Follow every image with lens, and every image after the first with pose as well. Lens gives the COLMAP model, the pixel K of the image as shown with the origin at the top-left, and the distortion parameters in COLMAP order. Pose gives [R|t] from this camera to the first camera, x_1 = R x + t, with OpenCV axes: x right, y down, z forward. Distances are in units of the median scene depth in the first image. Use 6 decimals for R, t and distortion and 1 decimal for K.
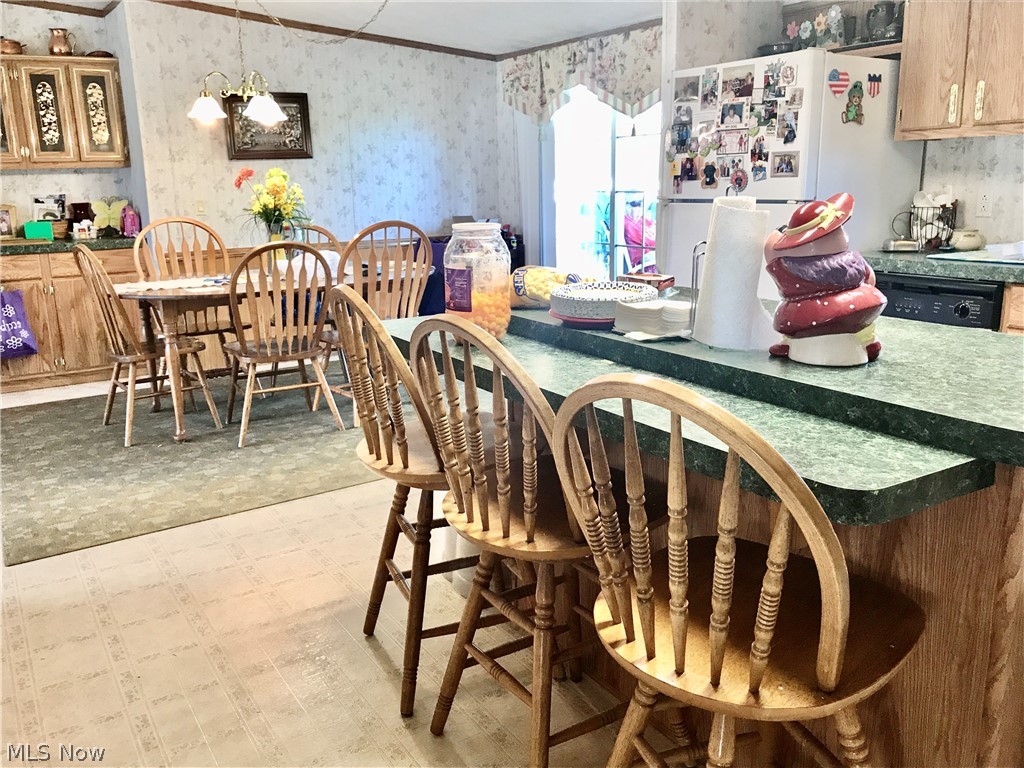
lens RADIAL K [[856.5, 0, 513.1], [0, 856.5, 383.9], [0, 0, 1]] dist [0.006410, -0.007537]
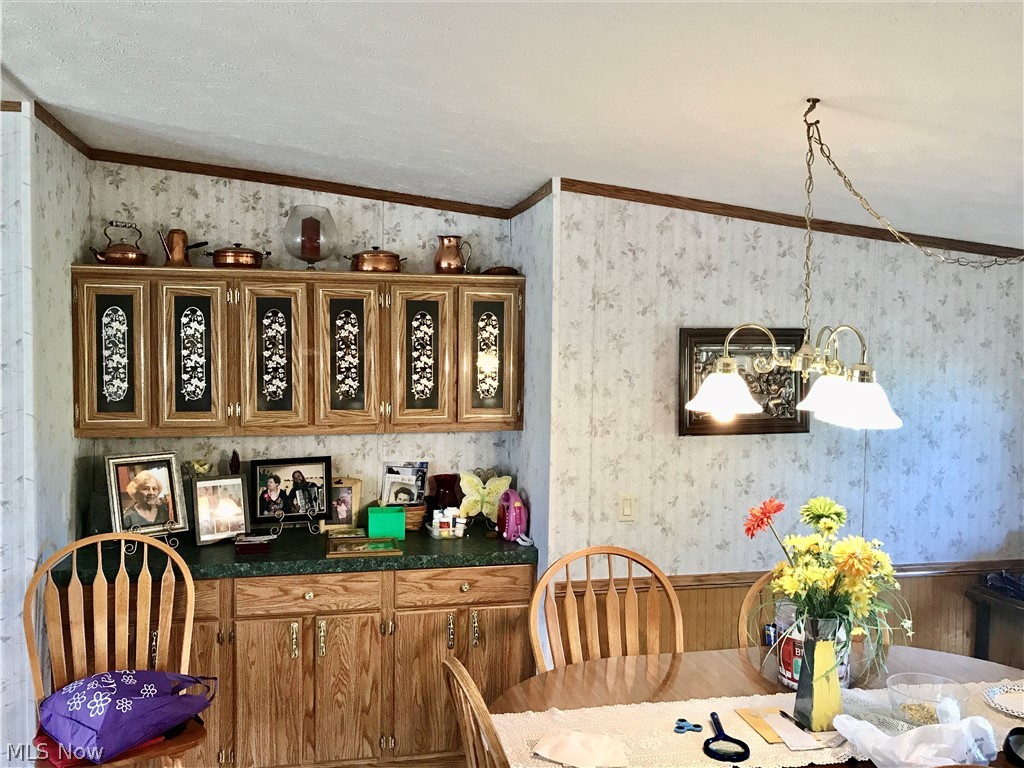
lens RADIAL K [[856.5, 0, 511.4], [0, 856.5, 384.9], [0, 0, 1]] dist [0.006410, -0.007537]
pose [[0.937217, 0.043895, -0.345973, -0.230886], [-0.111380, 0.977767, -0.177668, -0.172447], [0.330482, 0.205048, 0.921269, 0.386808]]
